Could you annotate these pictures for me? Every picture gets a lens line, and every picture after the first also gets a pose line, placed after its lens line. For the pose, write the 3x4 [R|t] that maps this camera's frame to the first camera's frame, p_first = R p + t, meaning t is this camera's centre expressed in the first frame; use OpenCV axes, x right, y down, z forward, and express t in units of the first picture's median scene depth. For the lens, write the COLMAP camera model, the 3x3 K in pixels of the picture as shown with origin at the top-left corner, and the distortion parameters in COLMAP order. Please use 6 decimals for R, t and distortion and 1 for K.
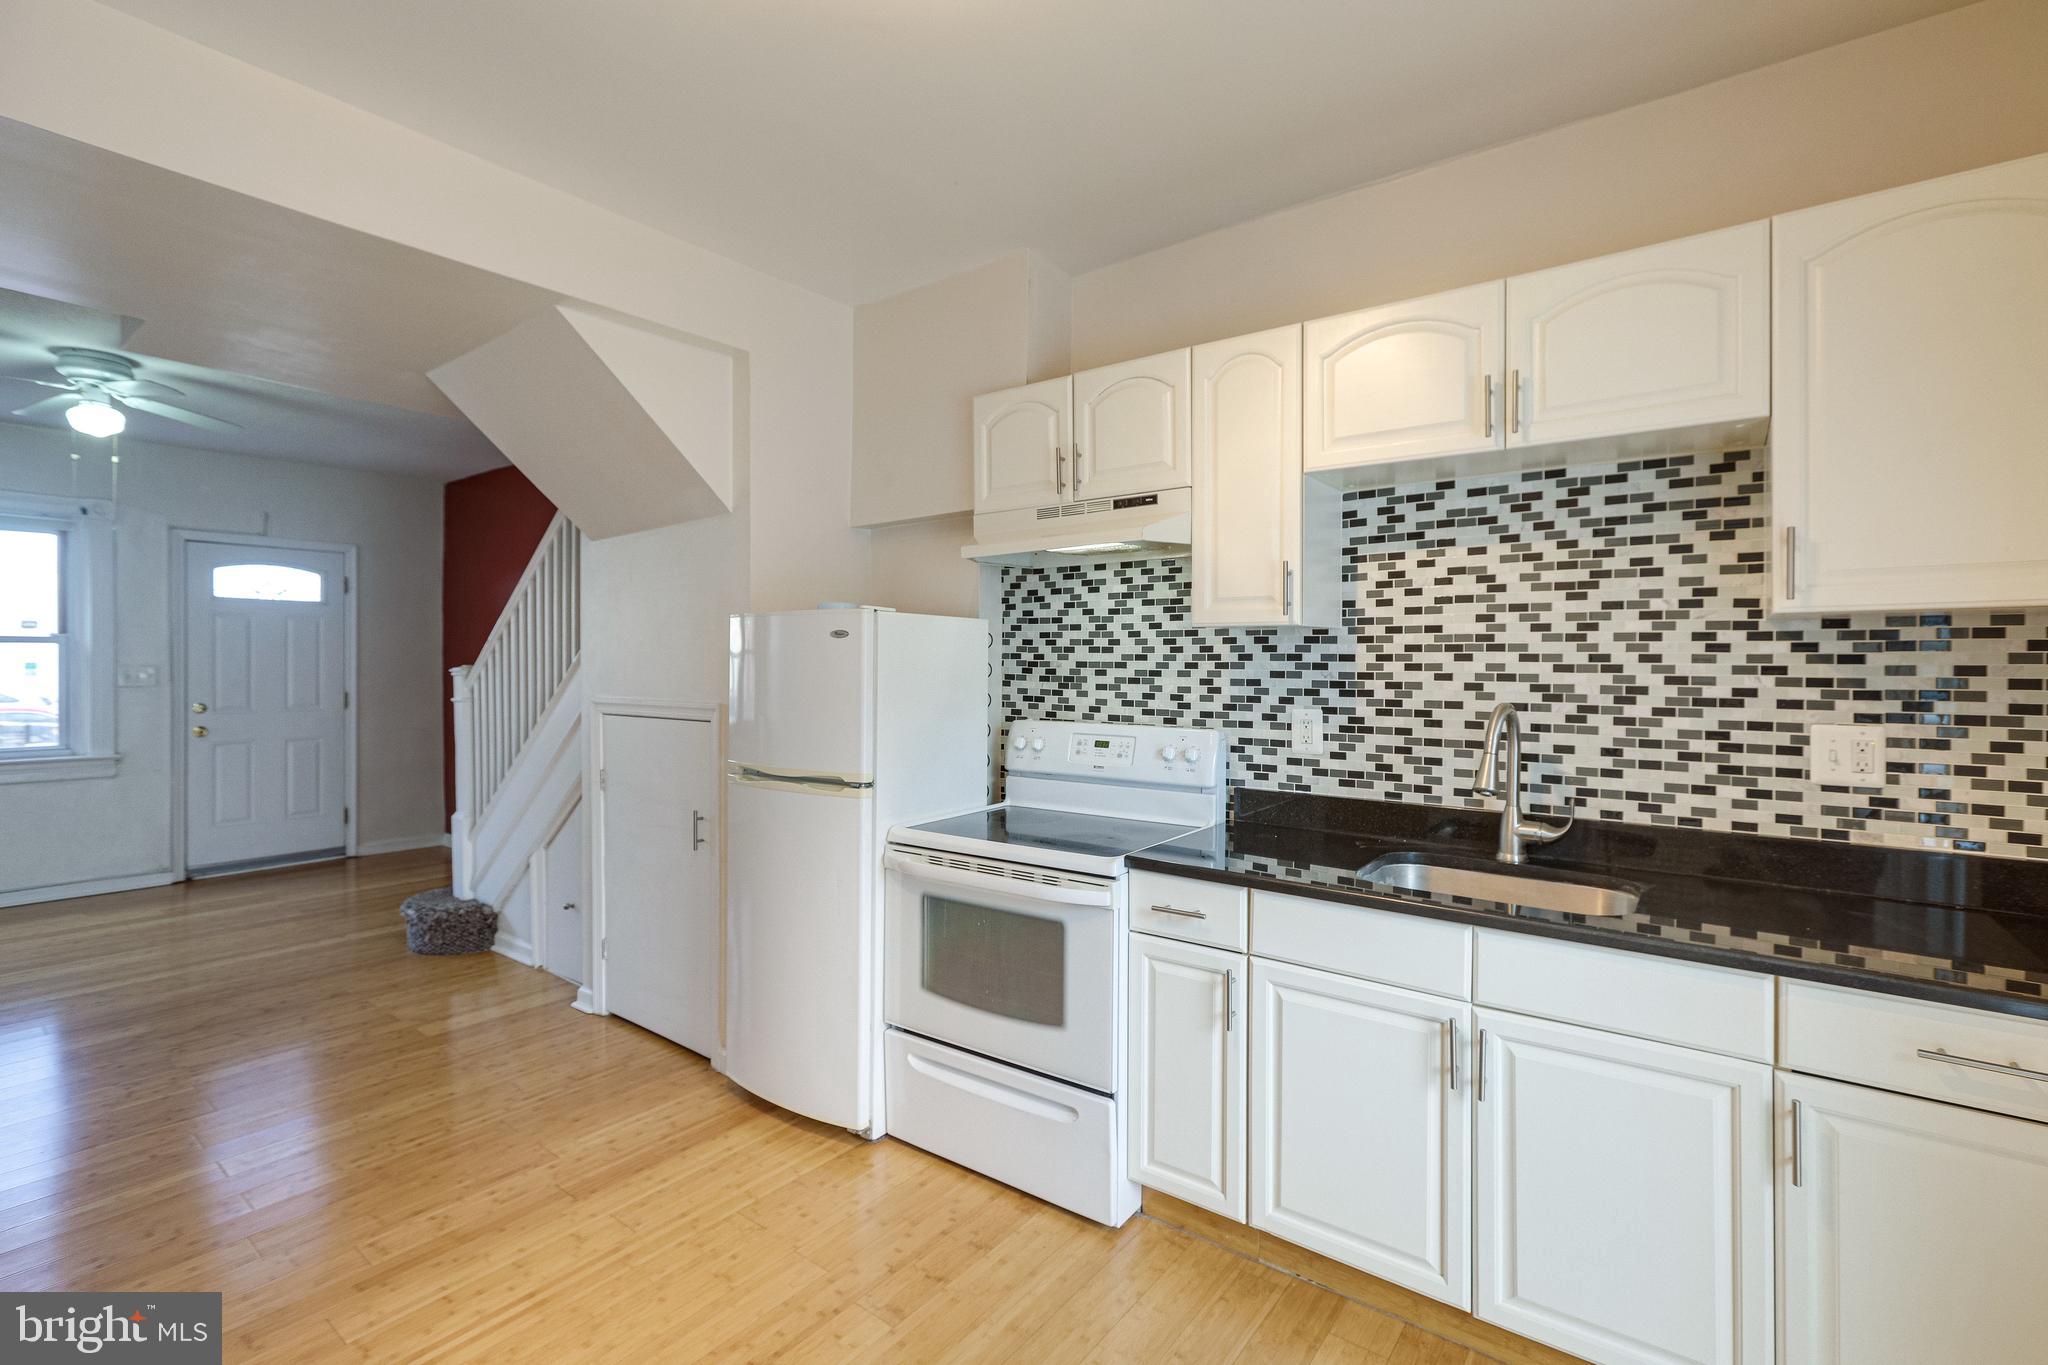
lens RADIAL K [[927.6, 0, 1043.0], [0, 927.6, 665.2], [0, 0, 1]] dist [0.003064, 0.000415]
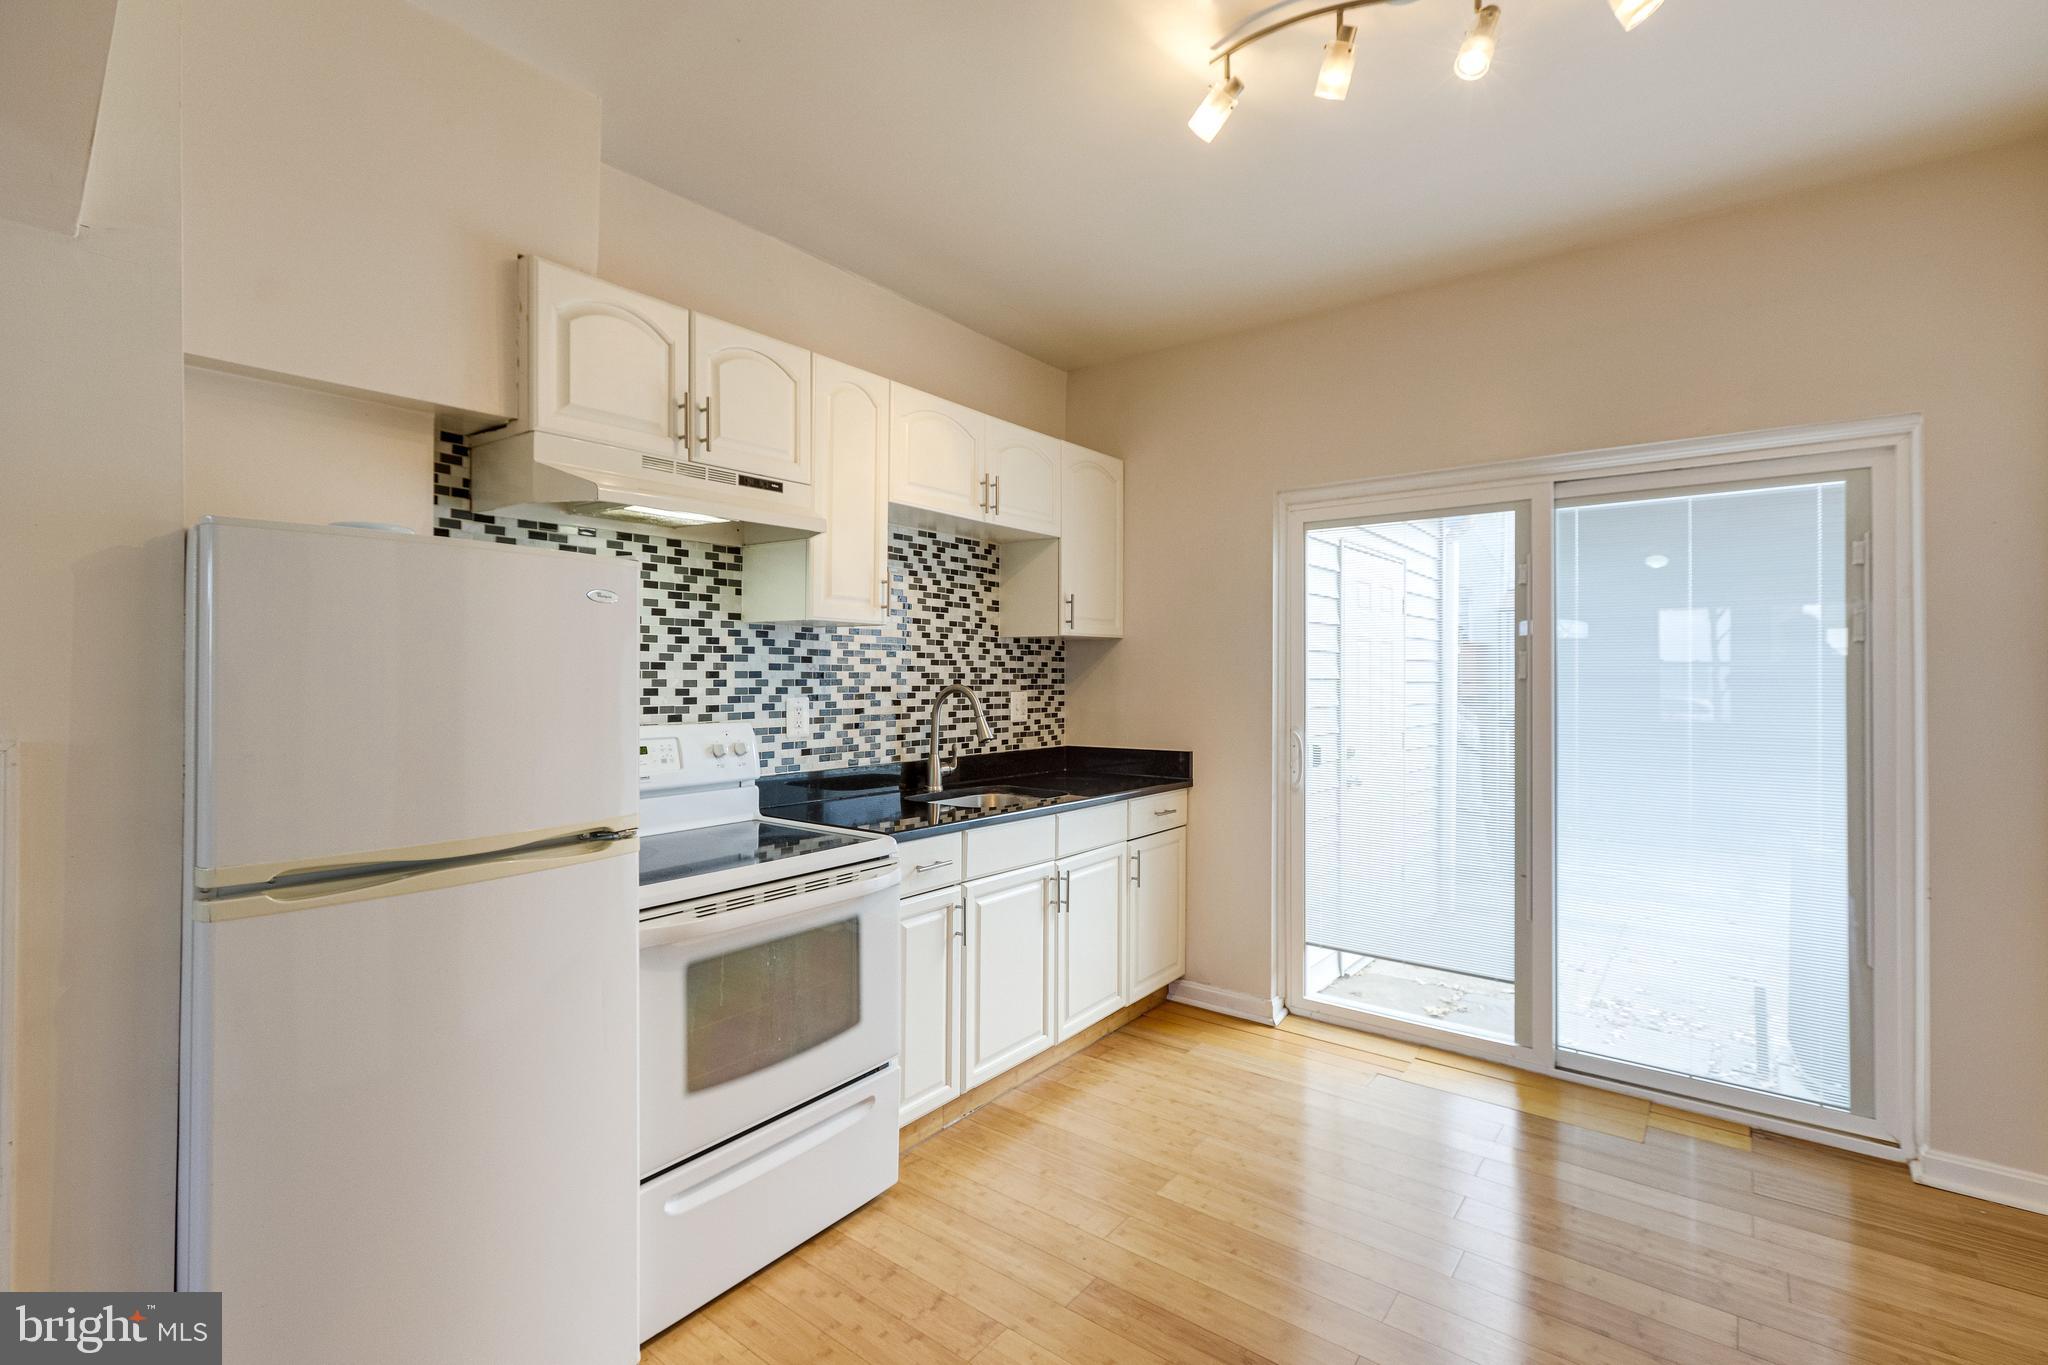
lens RADIAL K [[913.4, 0, 1025.7], [0, 913.4, 671.1], [0, 0, 1]] dist [0.000664, 0.000196]
pose [[0.021014, 0.001260, 0.999778, -0.885849], [0.001293, 0.999998, -0.001287, 0.018365], [-0.999778, 0.001320, 0.021012, 0.757745]]
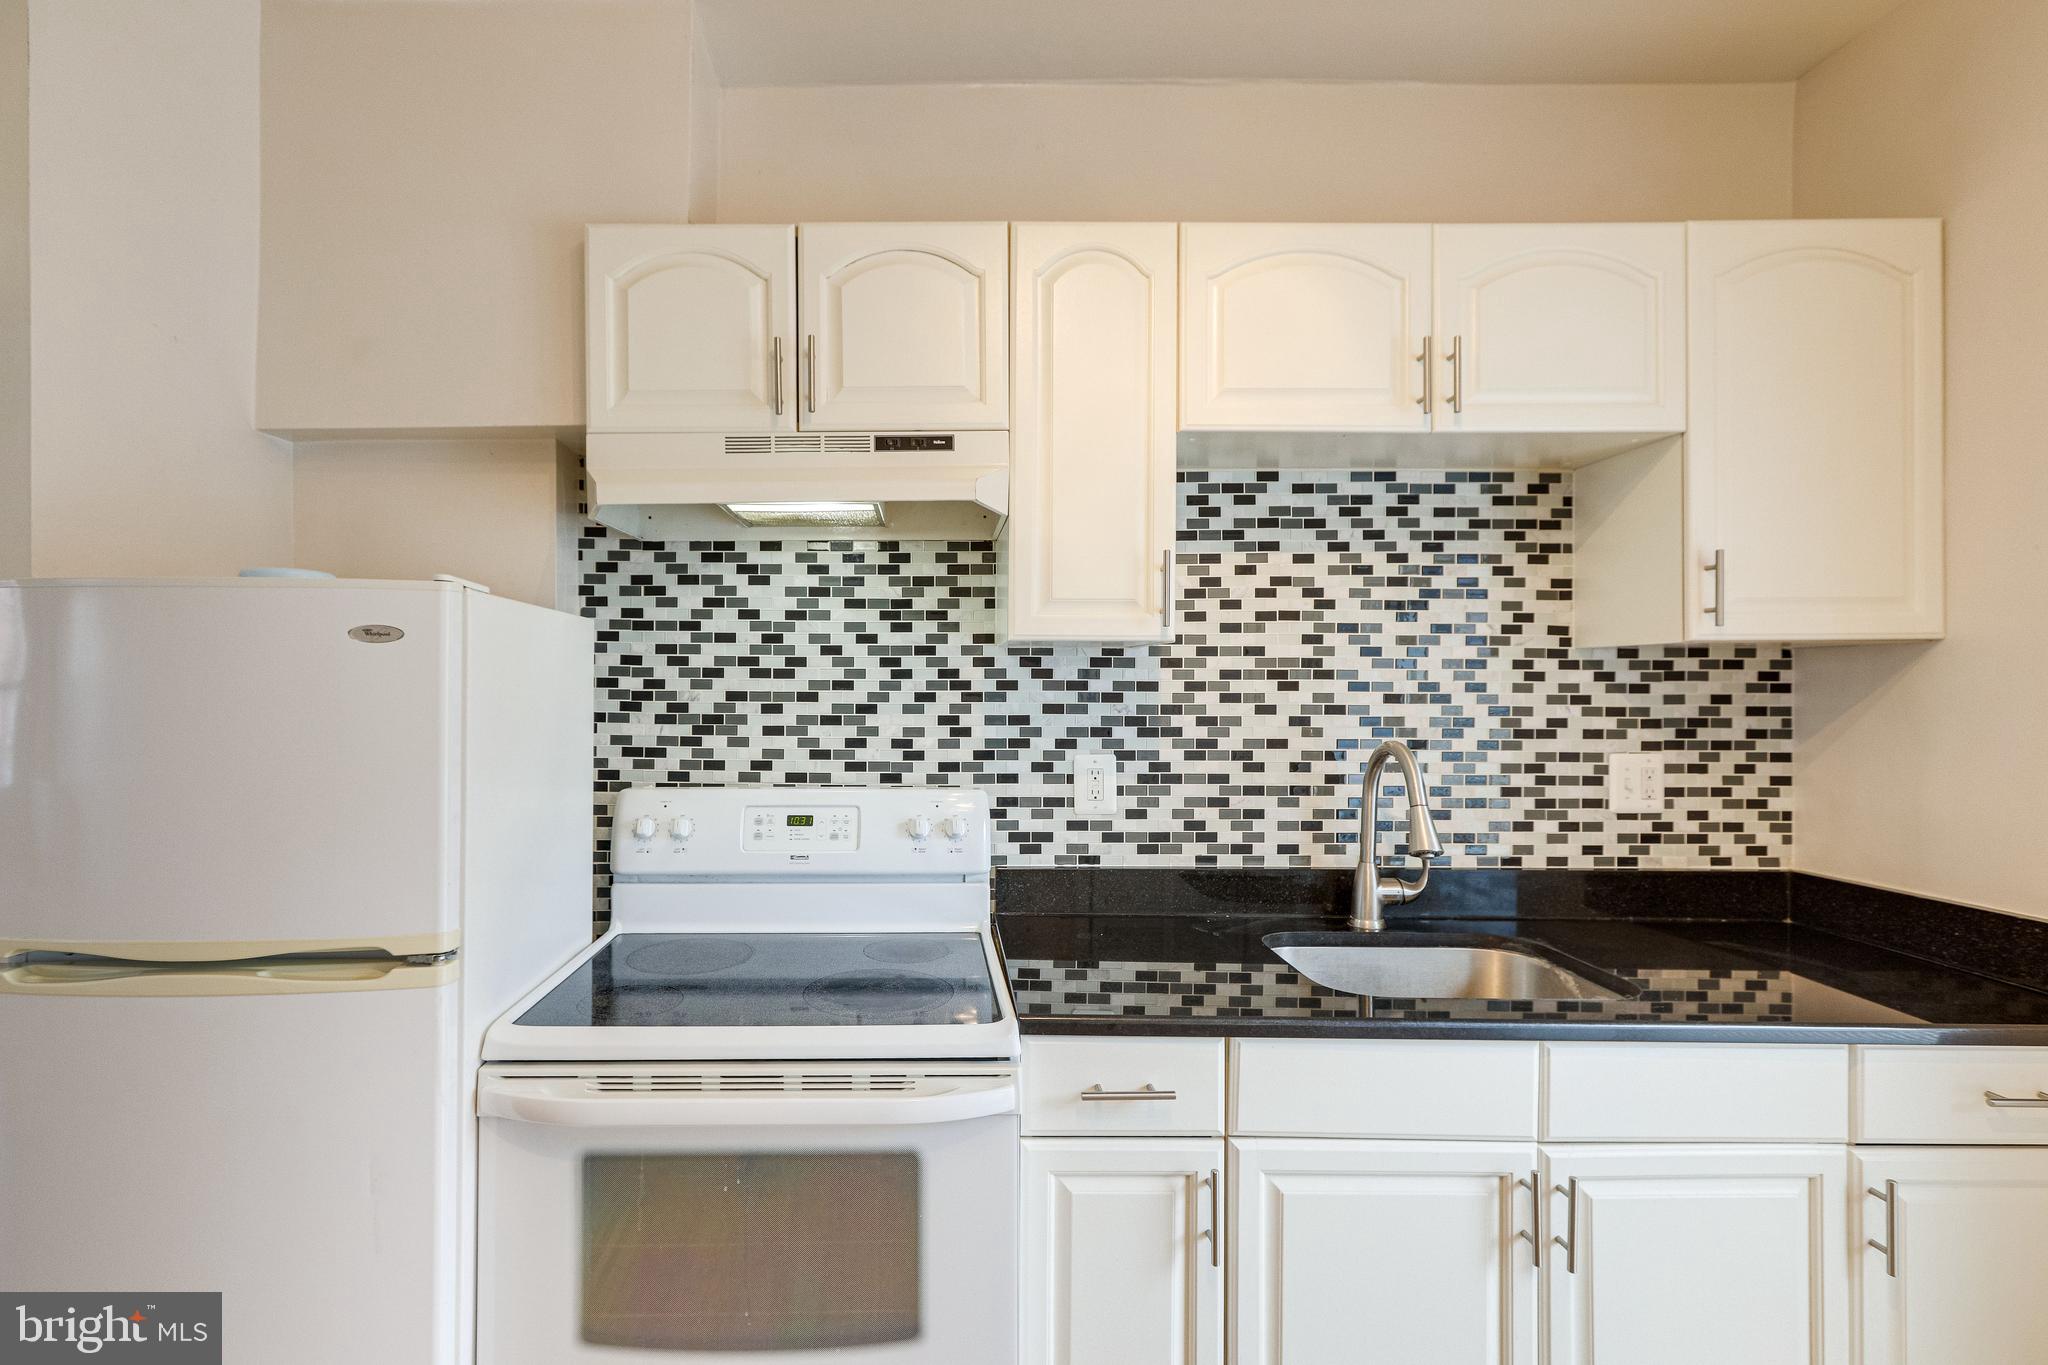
lens RADIAL K [[944.5, 0, 939.4], [0, 944.5, 686.3], [0, 0, 1]] dist [-0.002256, 0.000672]
pose [[0.806258, 0.000578, 0.591563, -0.291400], [0.002982, 0.999983, -0.005041, -0.004794], [-0.591556, 0.005828, 0.806243, 0.495609]]
